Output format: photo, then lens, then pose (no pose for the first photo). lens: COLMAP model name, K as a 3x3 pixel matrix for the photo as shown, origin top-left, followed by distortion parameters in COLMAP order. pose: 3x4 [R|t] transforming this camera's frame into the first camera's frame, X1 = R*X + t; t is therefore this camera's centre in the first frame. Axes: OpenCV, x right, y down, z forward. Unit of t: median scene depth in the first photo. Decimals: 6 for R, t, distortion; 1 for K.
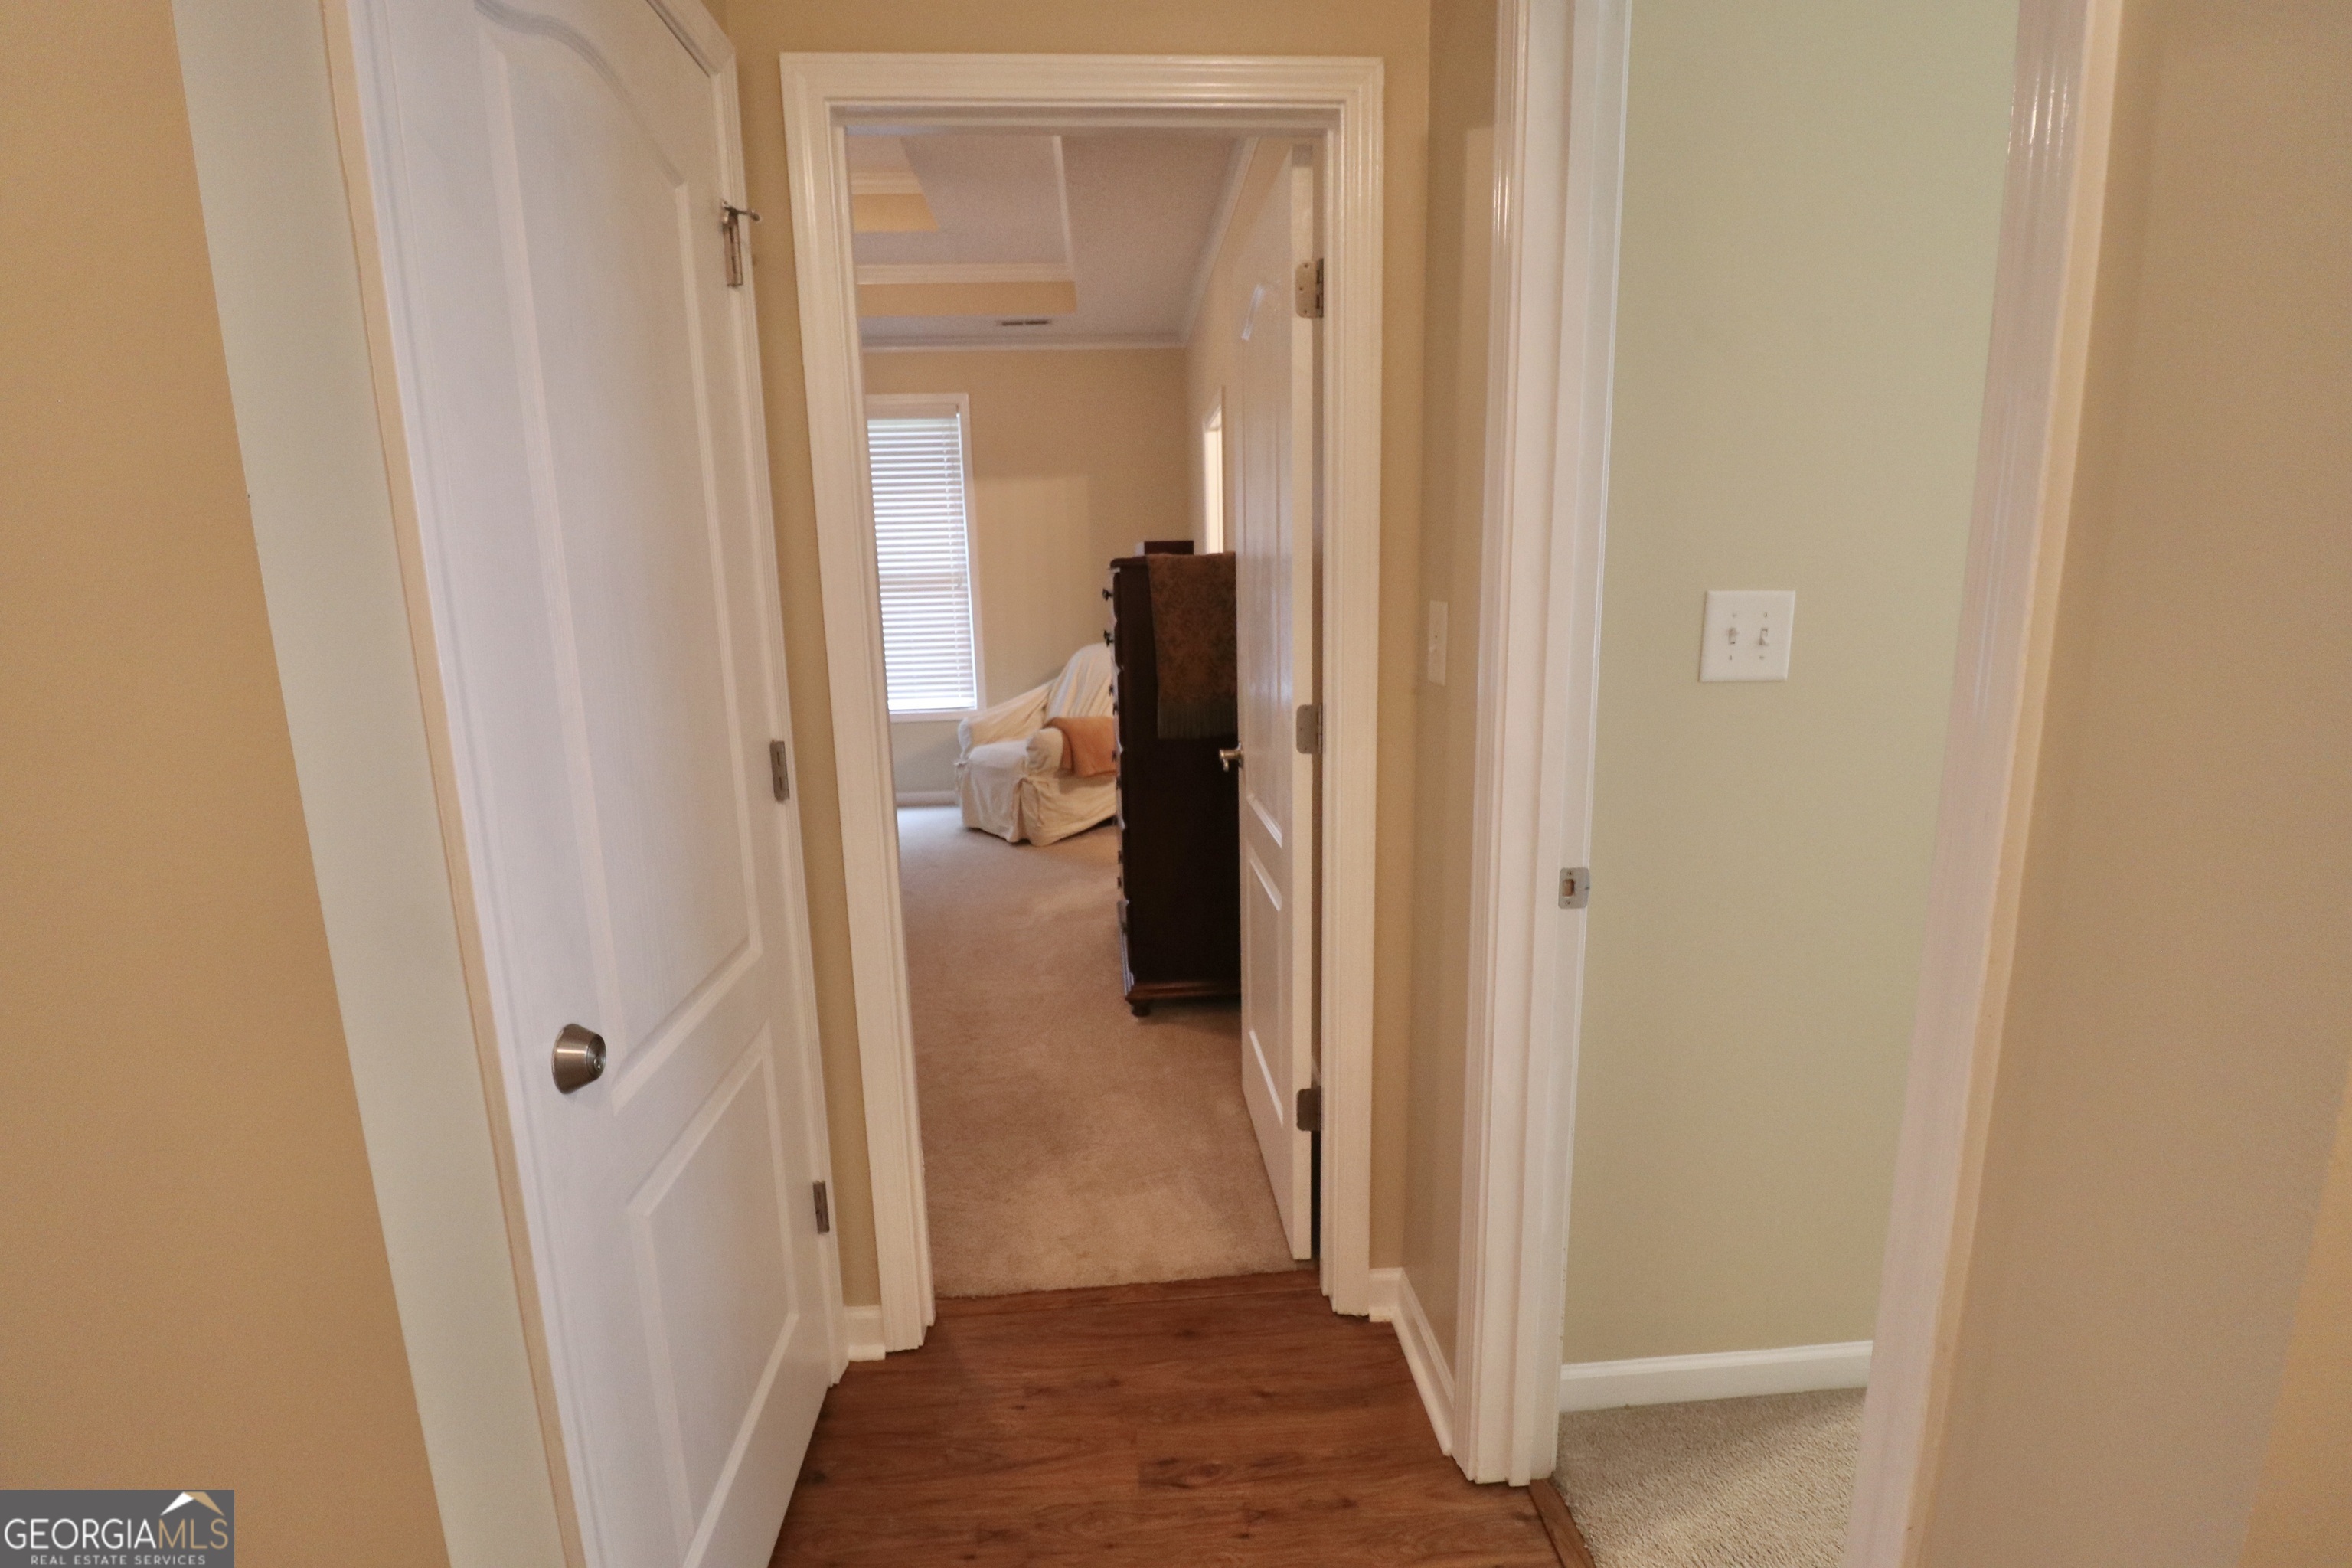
lens RADIAL K [[1098.5, 0, 1180.4], [0, 1098.5, 784.7], [0, 0, 1]] dist [-0.015614, -0.001464]
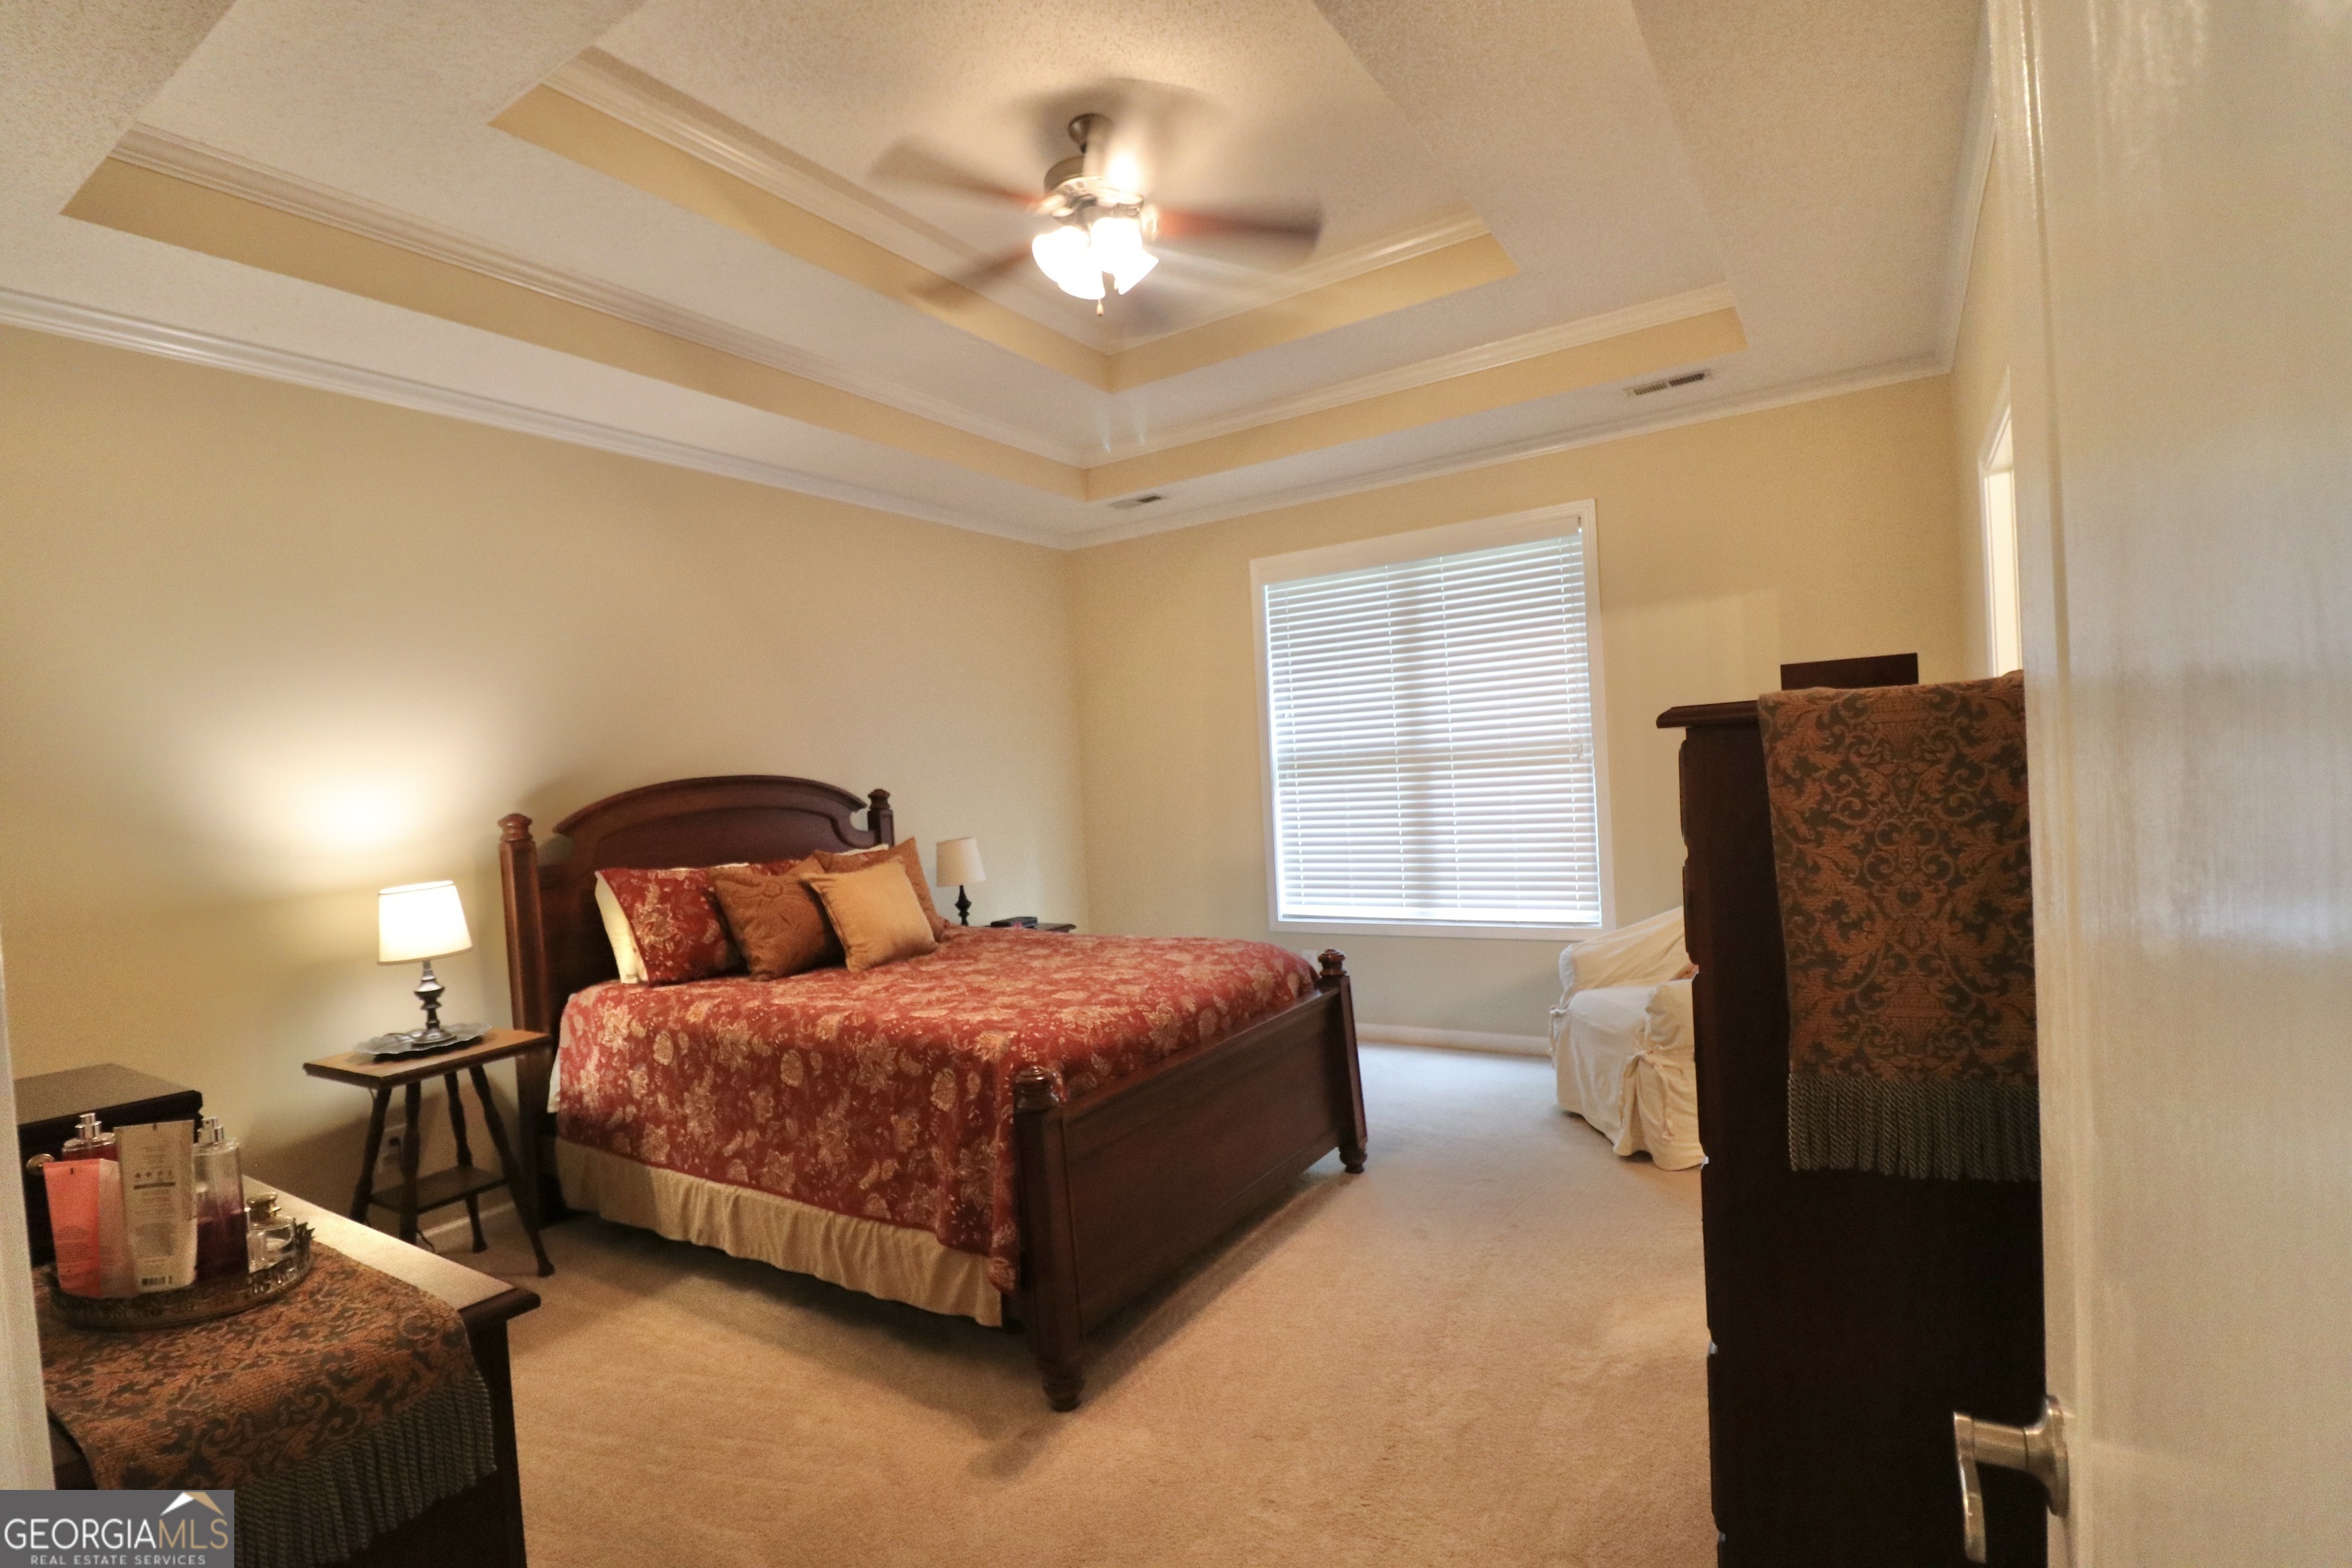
lens RADIAL K [[1098.5, 0, 1166.8], [0, 1098.5, 794.0], [0, 0, 1]] dist [-0.015614, -0.001464]
pose [[0.798732, -0.010153, -0.601601, 0.020374], [-0.074065, 0.990594, -0.115053, -0.063078], [0.597111, 0.136454, 0.790468, 0.317465]]
